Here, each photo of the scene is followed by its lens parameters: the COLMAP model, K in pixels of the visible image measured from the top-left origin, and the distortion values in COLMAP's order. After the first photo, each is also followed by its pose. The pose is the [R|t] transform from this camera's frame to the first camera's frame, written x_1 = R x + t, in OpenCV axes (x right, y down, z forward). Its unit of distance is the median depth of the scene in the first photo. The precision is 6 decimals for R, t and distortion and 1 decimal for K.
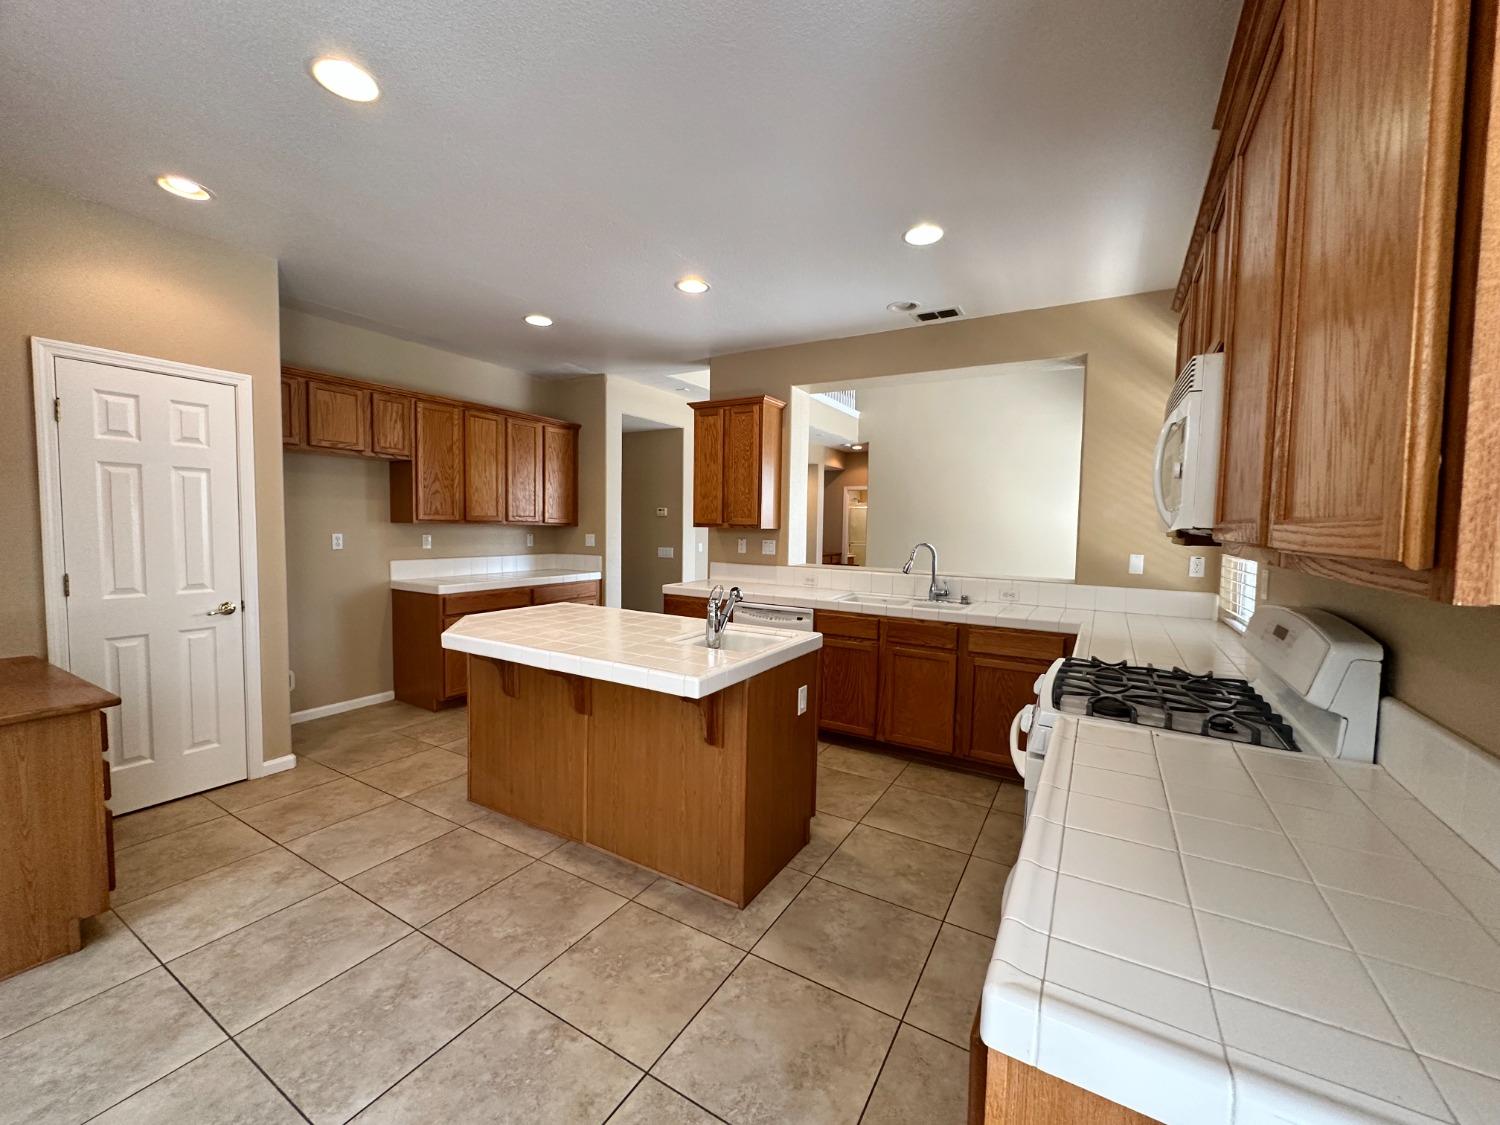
lens RADIAL K [[600.3, 0, 750.1], [0, 600.3, 559.1], [0, 0, 1]] dist [-0.002120, 0.000421]
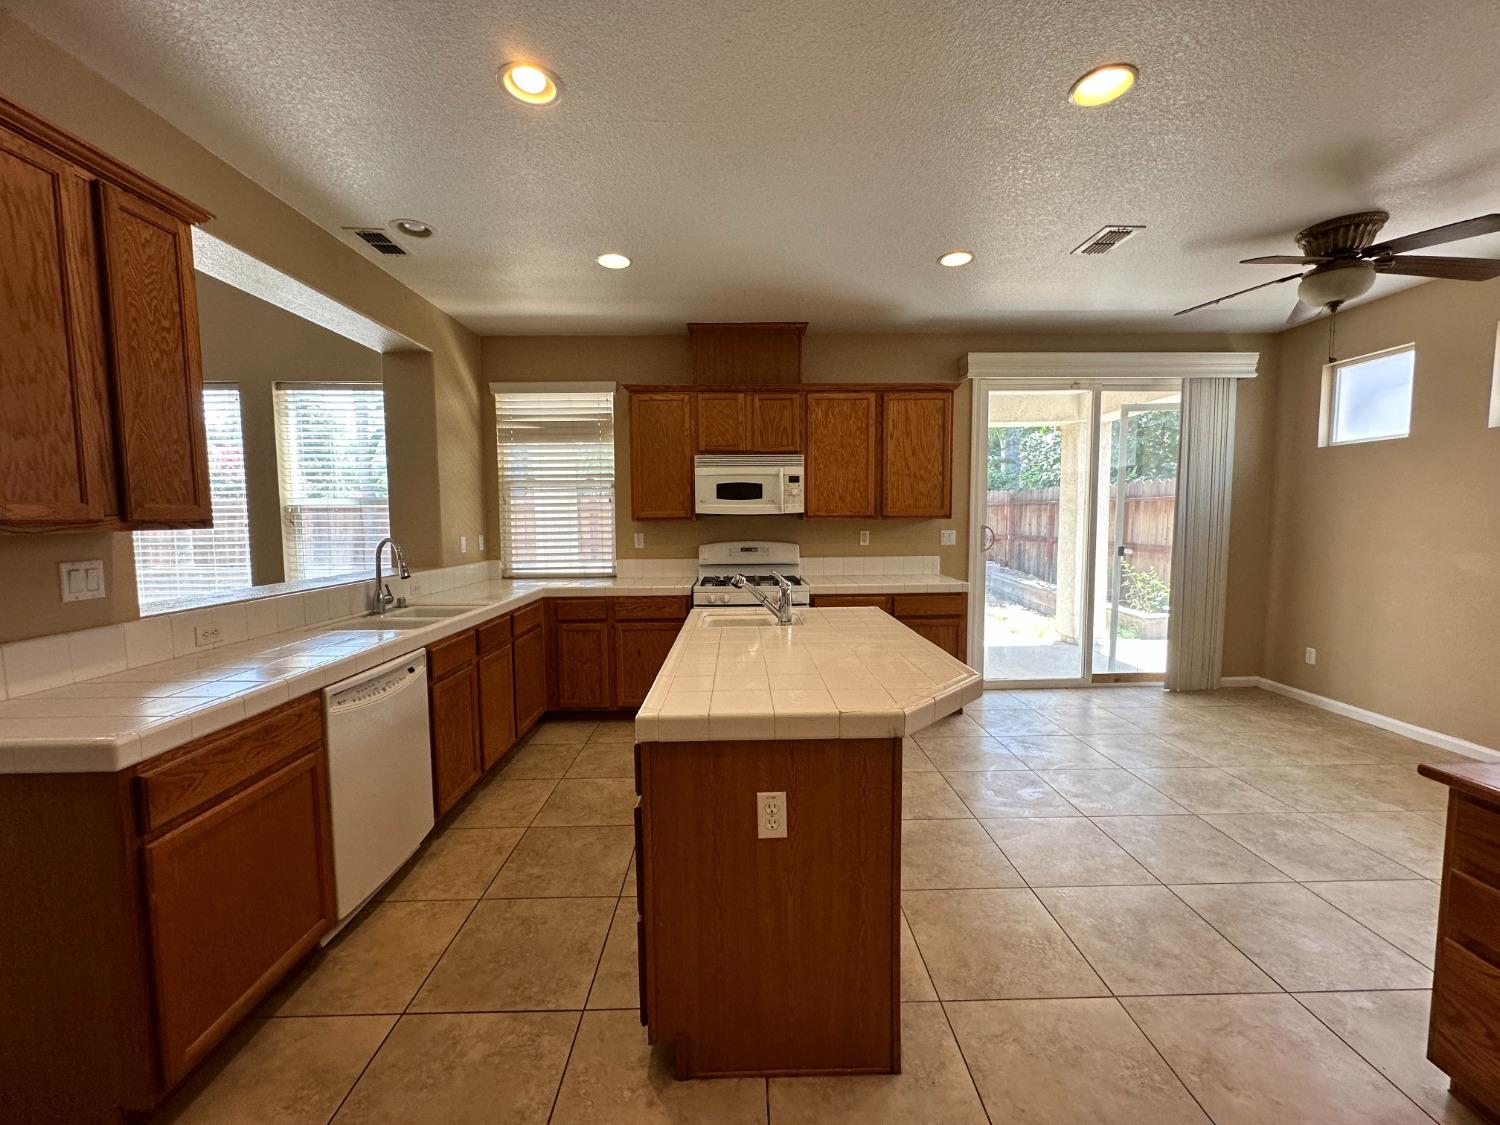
lens RADIAL K [[600.3, 0, 750.1], [0, 600.3, 559.1], [0, 0, 1]] dist [-0.002120, 0.000421]
pose [[-0.528534, -0.073633, 0.845713, -0.988053], [0.050194, 0.991778, 0.117720, -0.109653], [-0.847427, 0.104669, -0.520492, 1.642560]]
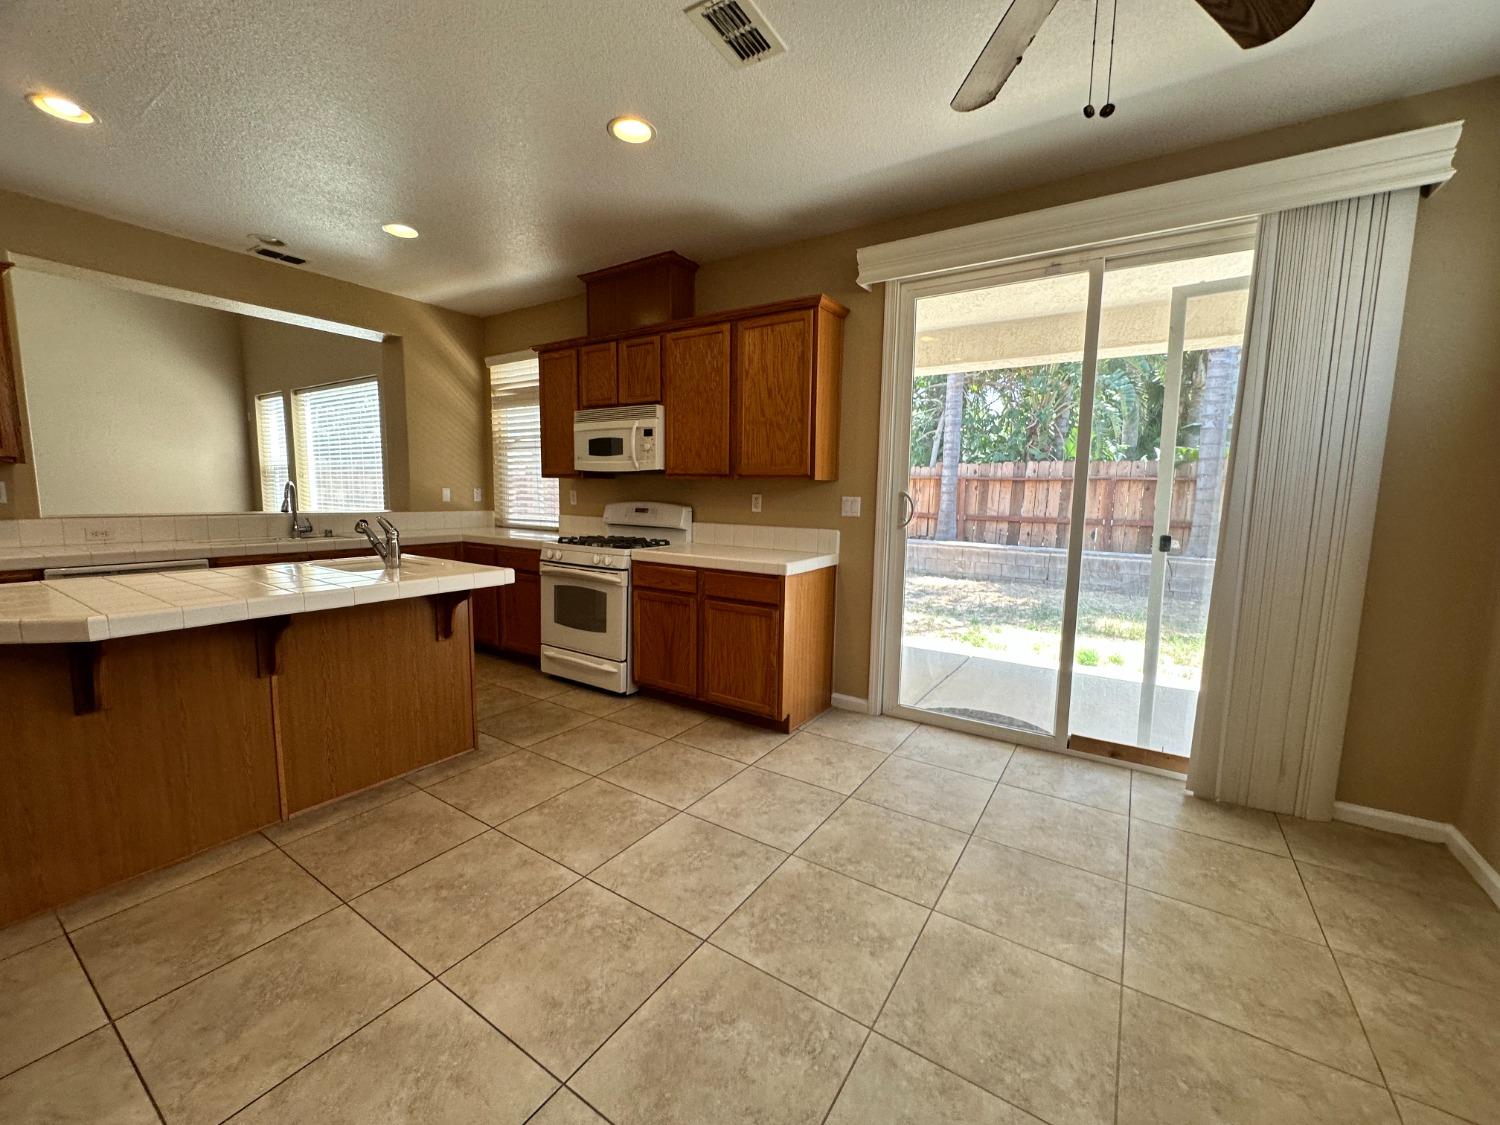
lens RADIAL K [[600.3, 0, 750.1], [0, 600.3, 559.1], [0, 0, 1]] dist [-0.002120, 0.000421]
pose [[0.044617, -0.131613, 0.990297, -1.153445], [0.043122, 0.990614, 0.129712, 0.007712], [-0.998073, 0.036916, 0.049874, 0.273135]]
